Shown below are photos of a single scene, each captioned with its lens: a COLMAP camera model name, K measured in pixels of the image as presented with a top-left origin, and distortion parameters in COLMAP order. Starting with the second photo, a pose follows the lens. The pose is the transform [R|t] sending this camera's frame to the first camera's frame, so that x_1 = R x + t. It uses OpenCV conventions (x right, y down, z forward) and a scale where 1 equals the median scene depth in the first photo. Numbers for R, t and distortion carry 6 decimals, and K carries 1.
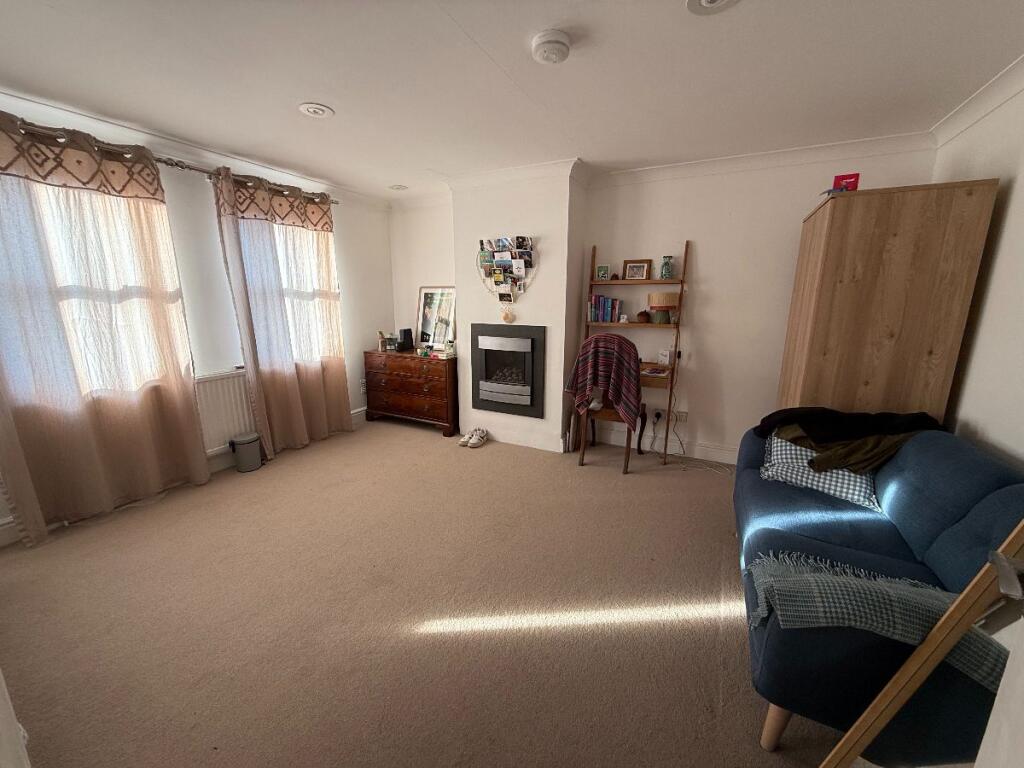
lens RADIAL K [[409.4, 0, 509.2], [0, 409.4, 383.3], [0, 0, 1]] dist [0.002564, -0.000284]
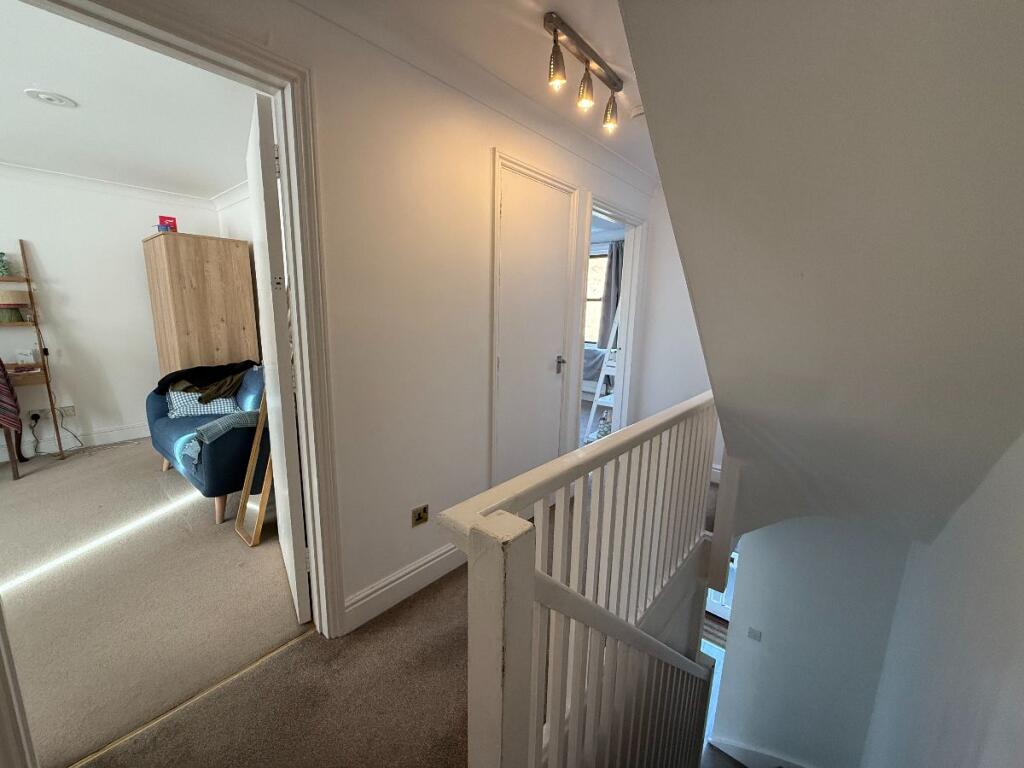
lens RADIAL K [[409.4, 0, 508.5], [0, 409.4, 384.0], [0, 0, 1]] dist [0.002564, -0.000284]
pose [[0.234565, -0.177346, 0.955786, -0.455002], [0.187286, 0.973042, 0.134584, 0.127707], [-0.953888, 0.147437, 0.261456, -0.526707]]
